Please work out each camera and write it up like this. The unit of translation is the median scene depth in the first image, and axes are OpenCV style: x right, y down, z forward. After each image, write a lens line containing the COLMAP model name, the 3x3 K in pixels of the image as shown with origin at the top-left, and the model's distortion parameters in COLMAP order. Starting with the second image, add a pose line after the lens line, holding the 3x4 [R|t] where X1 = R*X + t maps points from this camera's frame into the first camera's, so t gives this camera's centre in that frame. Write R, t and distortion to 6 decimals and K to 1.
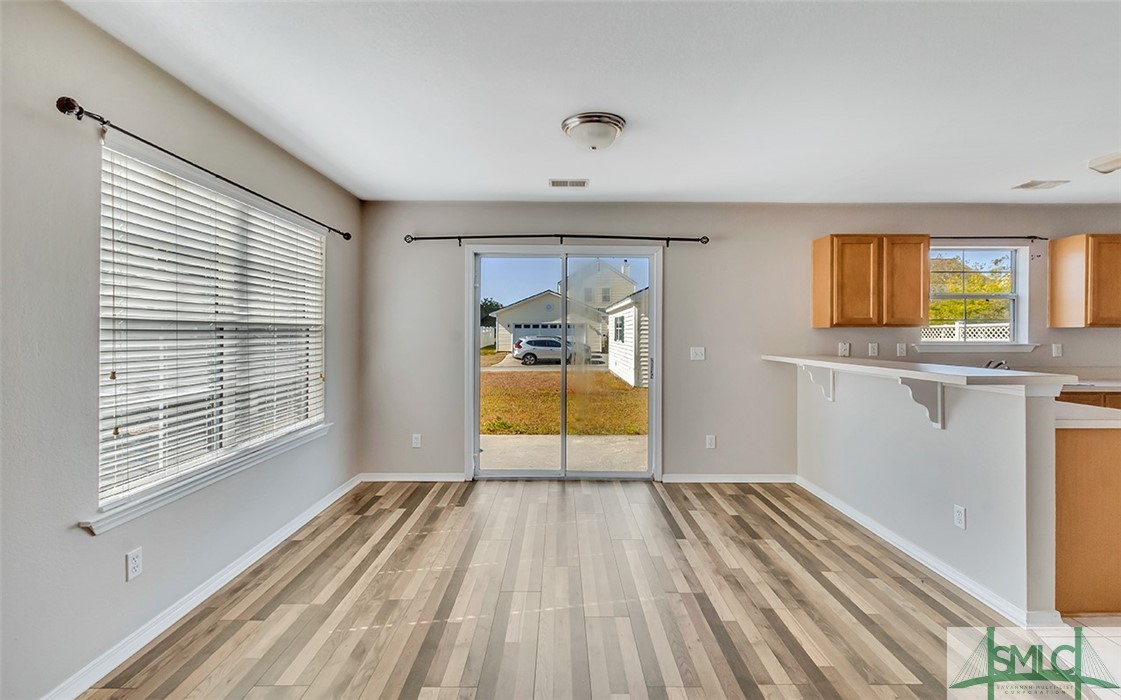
lens RADIAL K [[528.0, 0, 562.9], [0, 528.0, 335.5], [0, 0, 1]] dist [0.001608, -0.000073]
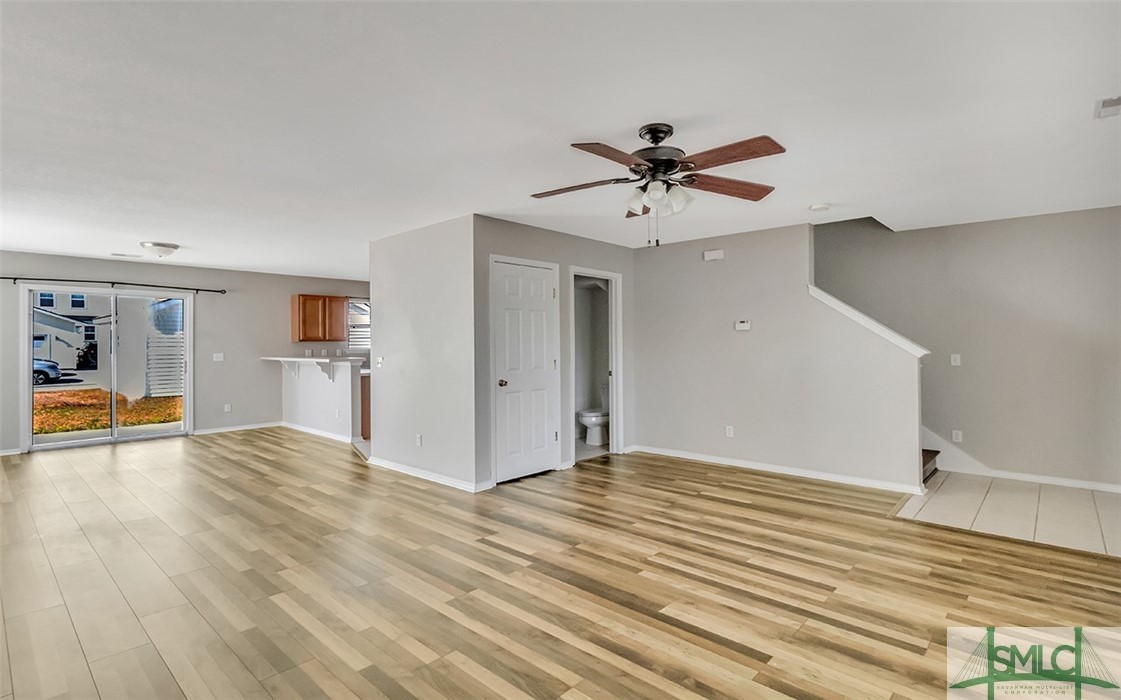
lens RADIAL K [[531.8, 0, 584.2], [0, 531.8, 339.4], [0, 0, 1]] dist [0.002487, -0.000129]
pose [[0.655535, -0.004038, 0.755154, -0.276224], [0.012590, 0.999905, -0.005582, 0.000681], [-0.755060, 0.013166, 0.655524, -1.042257]]
